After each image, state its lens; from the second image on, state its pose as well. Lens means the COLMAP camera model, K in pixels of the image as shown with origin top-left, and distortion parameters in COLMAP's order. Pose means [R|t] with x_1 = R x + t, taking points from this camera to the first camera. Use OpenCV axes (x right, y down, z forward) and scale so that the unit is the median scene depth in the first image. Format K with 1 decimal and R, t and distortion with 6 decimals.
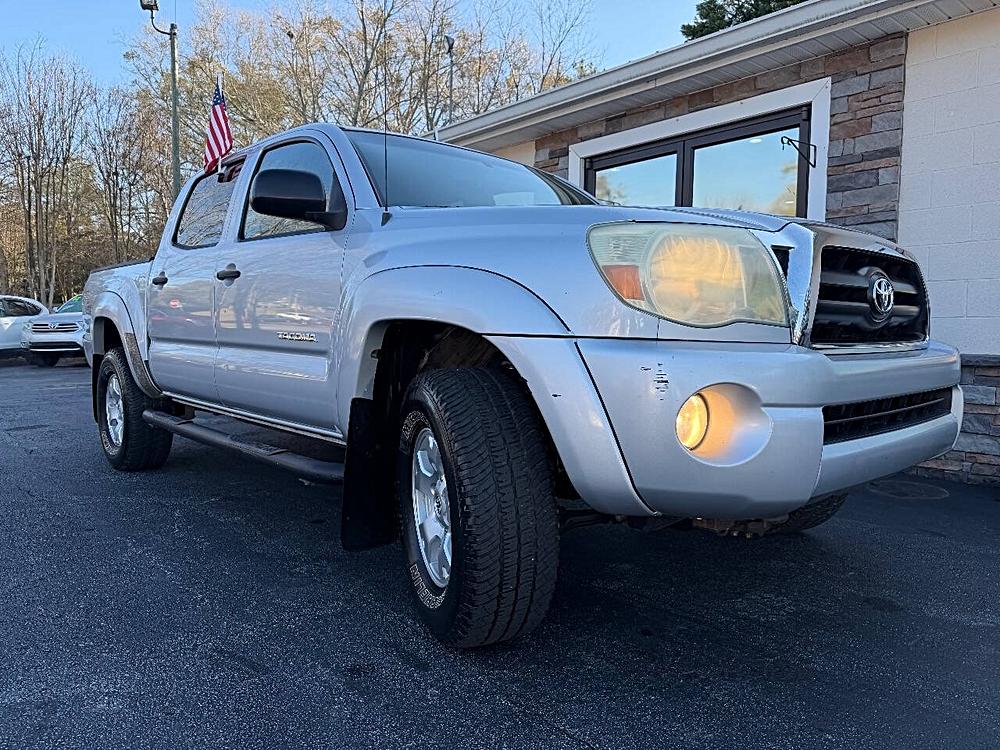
lens RADIAL K [[716.6, 0, 501.3], [0, 716.6, 373.5], [0, 0, 1]] dist [-0.005603, -0.008959]
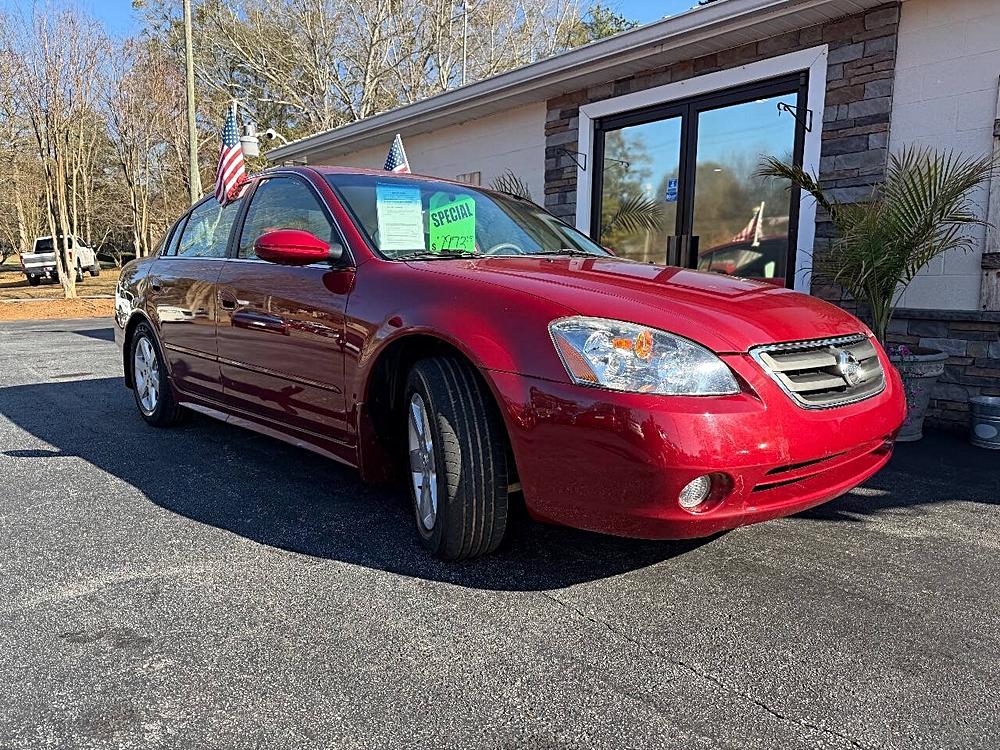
lens RADIAL K [[718.7, 0, 499.7], [0, 718.7, 377.7], [0, 0, 1]] dist [-0.003472, -0.011550]
pose [[0.999799, 0.005339, -0.019315, 0.001868], [-0.003982, 0.997564, 0.069648, 0.002565], [0.019640, -0.069558, 0.997385, -0.093074]]
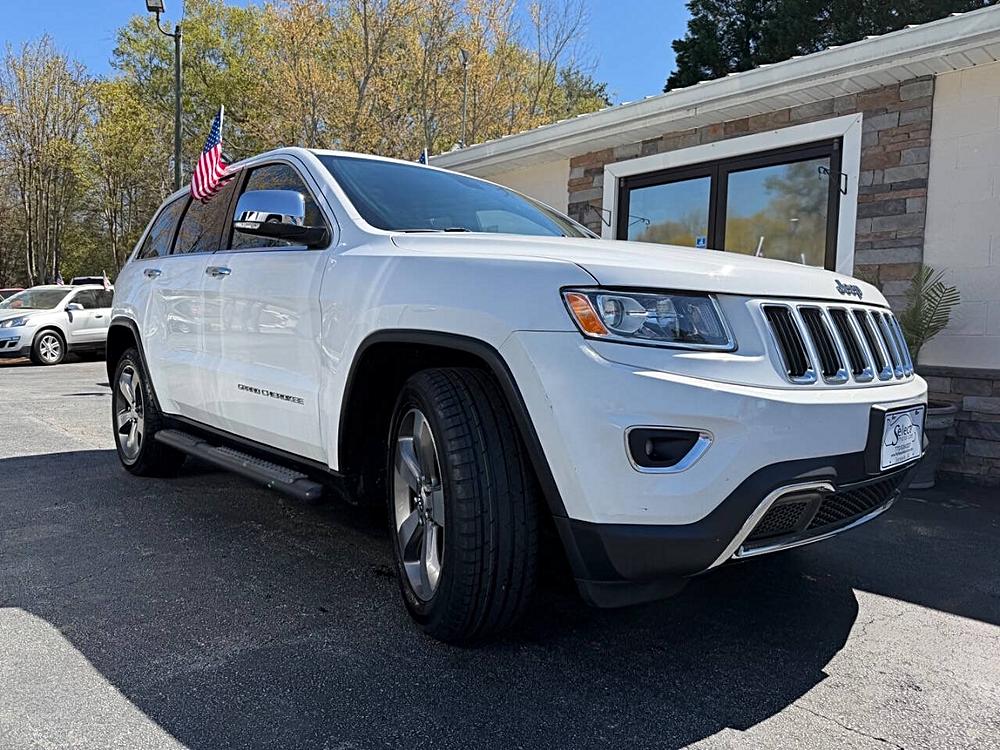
lens RADIAL K [[718.0, 0, 498.3], [0, 718.0, 376.1], [0, 0, 1]] dist [-0.006544, -0.005942]
pose [[0.999435, 0.017491, 0.028688, -0.118843], [-0.017351, 0.999836, -0.005126, 0.002763], [-0.028773, 0.004625, 0.999575, -0.075840]]
